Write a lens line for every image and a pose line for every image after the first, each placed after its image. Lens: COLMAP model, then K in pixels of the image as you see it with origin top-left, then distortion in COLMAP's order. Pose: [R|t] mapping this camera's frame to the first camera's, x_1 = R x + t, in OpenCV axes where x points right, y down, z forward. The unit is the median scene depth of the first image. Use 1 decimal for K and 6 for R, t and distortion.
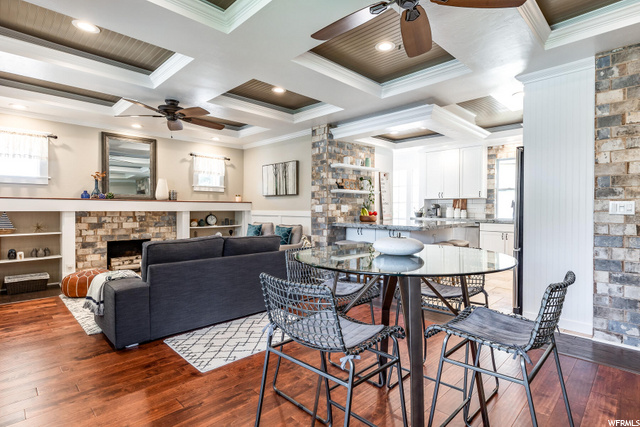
lens RADIAL K [[330.0, 0, 324.0], [0, 330.0, 198.9], [0, 0, 1]] dist [0.001472, 0.000074]
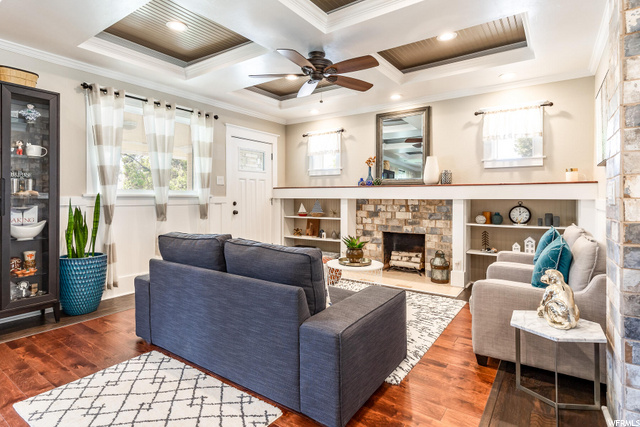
lens RADIAL K [[330.0, 0, 324.0], [0, 330.0, 198.9], [0, 0, 1]] dist [0.001472, 0.000074]
pose [[0.179292, 0.002097, -0.983794, 0.218519], [0.029782, 0.999528, 0.007558, 0.024947], [0.983345, -0.030654, 0.179144, 0.666278]]
